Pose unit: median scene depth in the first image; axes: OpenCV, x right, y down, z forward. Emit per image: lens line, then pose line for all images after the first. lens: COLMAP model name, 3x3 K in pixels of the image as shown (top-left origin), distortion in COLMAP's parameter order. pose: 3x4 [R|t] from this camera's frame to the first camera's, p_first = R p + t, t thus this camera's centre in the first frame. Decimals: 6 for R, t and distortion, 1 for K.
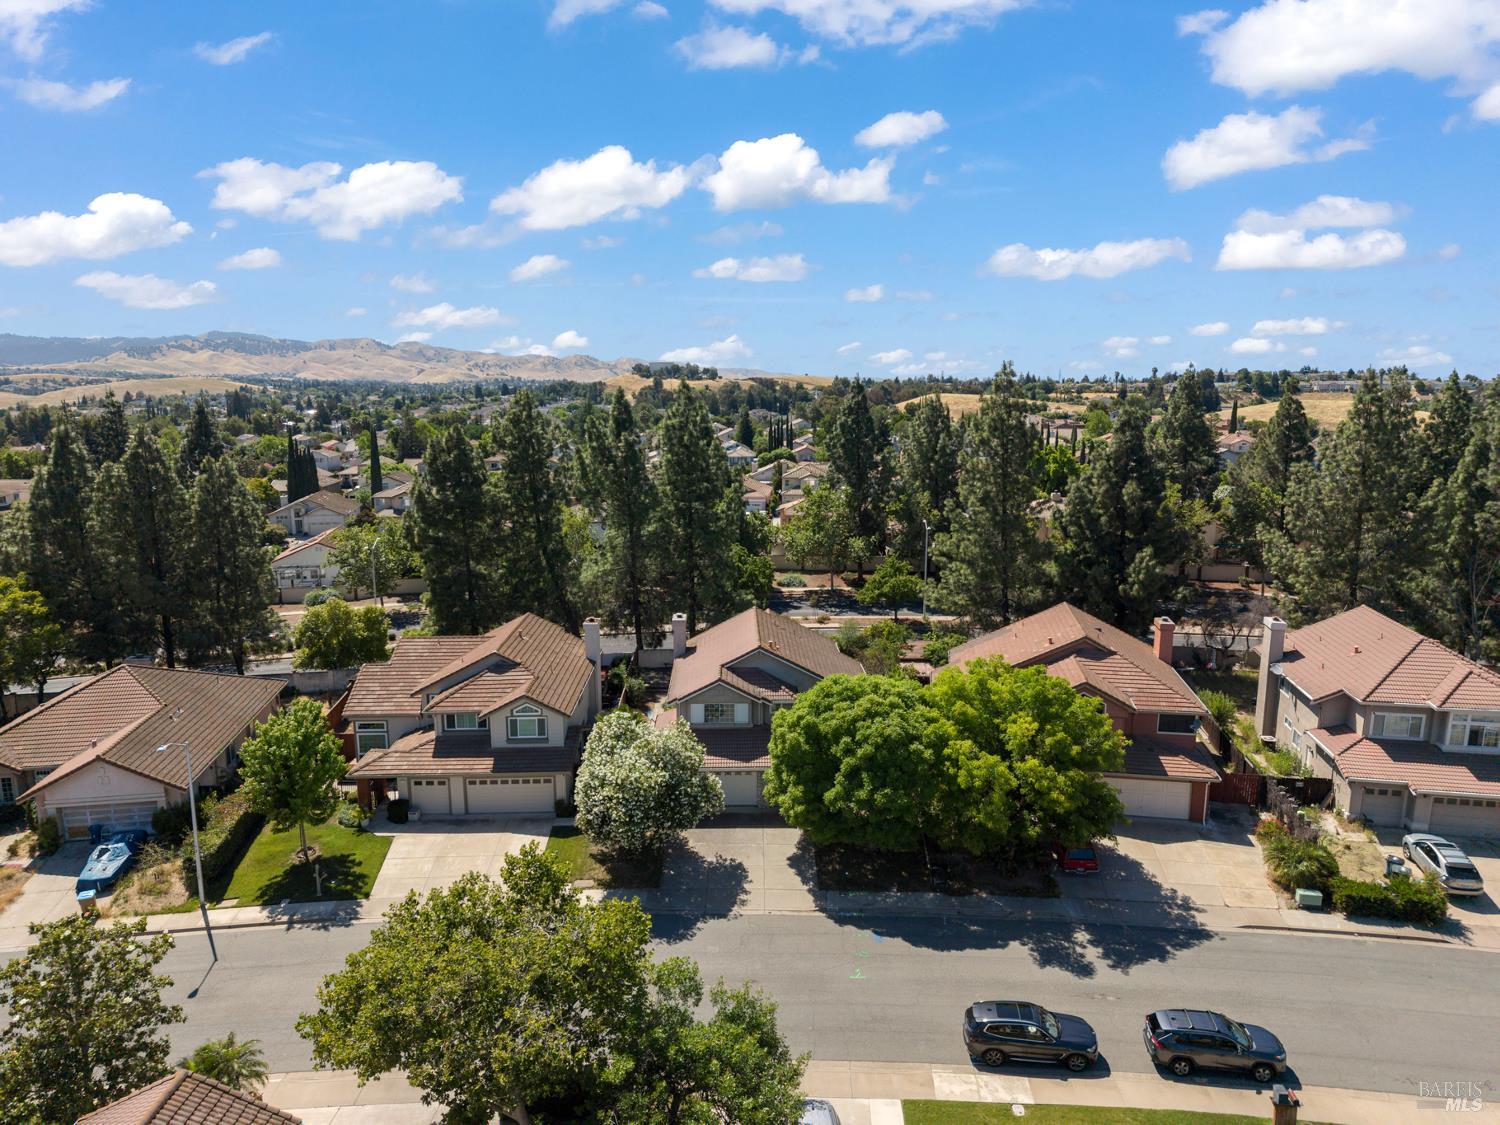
lens RADIAL K [[1007.6, 0, 738.3], [0, 1007.6, 559.9], [0, 0, 1]] dist [0.025028, -0.028996]
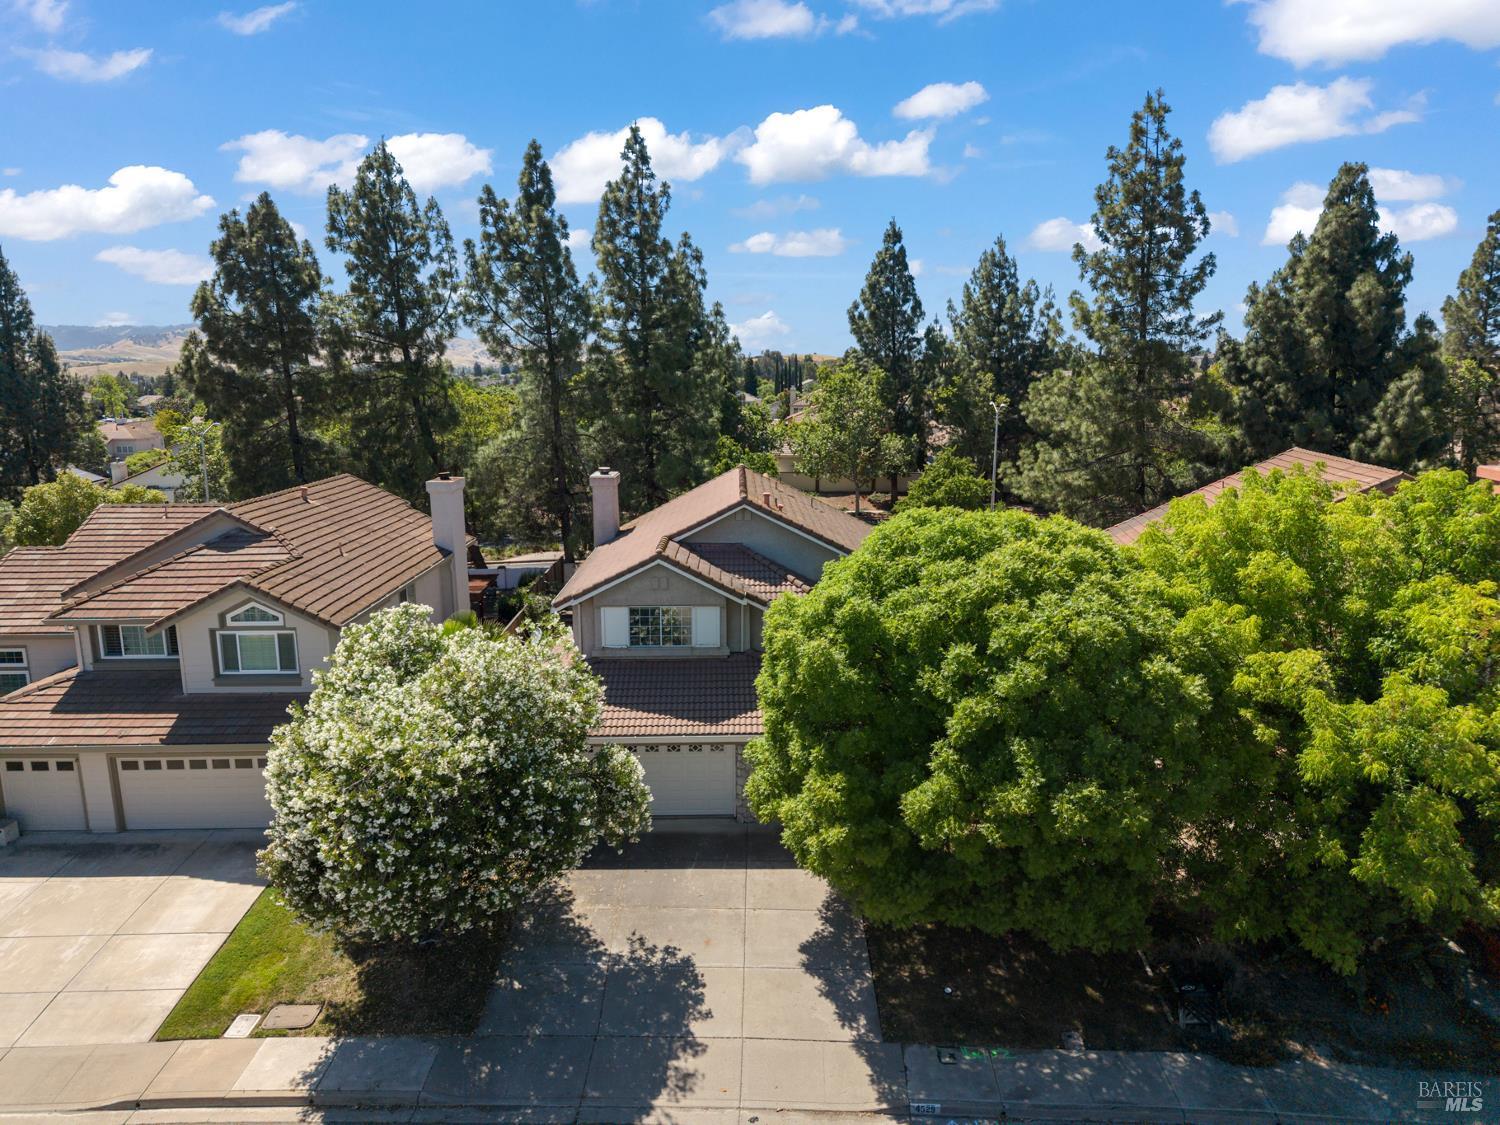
lens RADIAL K [[1007.6, 0, 739.7], [0, 1007.6, 570.4], [0, 0, 1]] dist [0.025028, -0.028996]
pose [[0.999979, 0.000967, -0.006363, 0.025659], [-0.000831, 0.999774, 0.021243, 0.129881], [0.006383, -0.021238, 0.999754, 0.580789]]
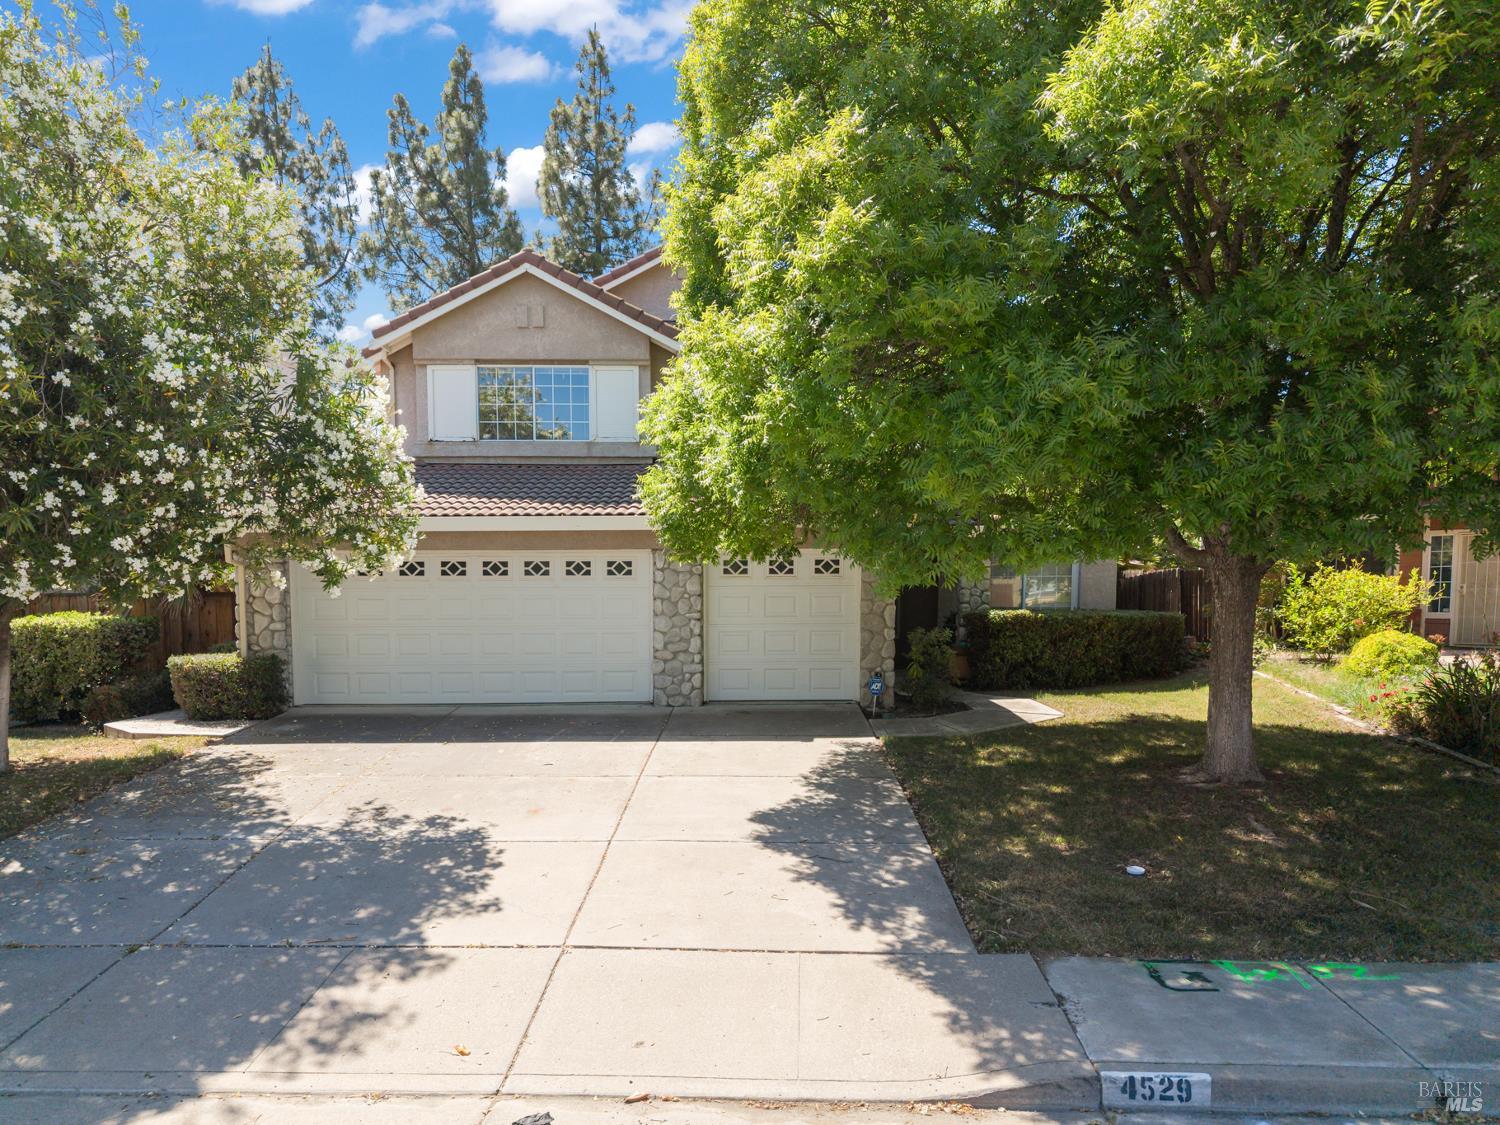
lens RADIAL K [[1058.4, 0, 751.0], [0, 1058.4, 639.4], [0, 0, 1]] dist [0.009115, -0.004372]
pose [[0.999968, 0.007240, -0.003343, 0.047924], [-0.007608, 0.991779, -0.127738, 0.286951], [0.002391, 0.127759, 0.991802, 0.810096]]
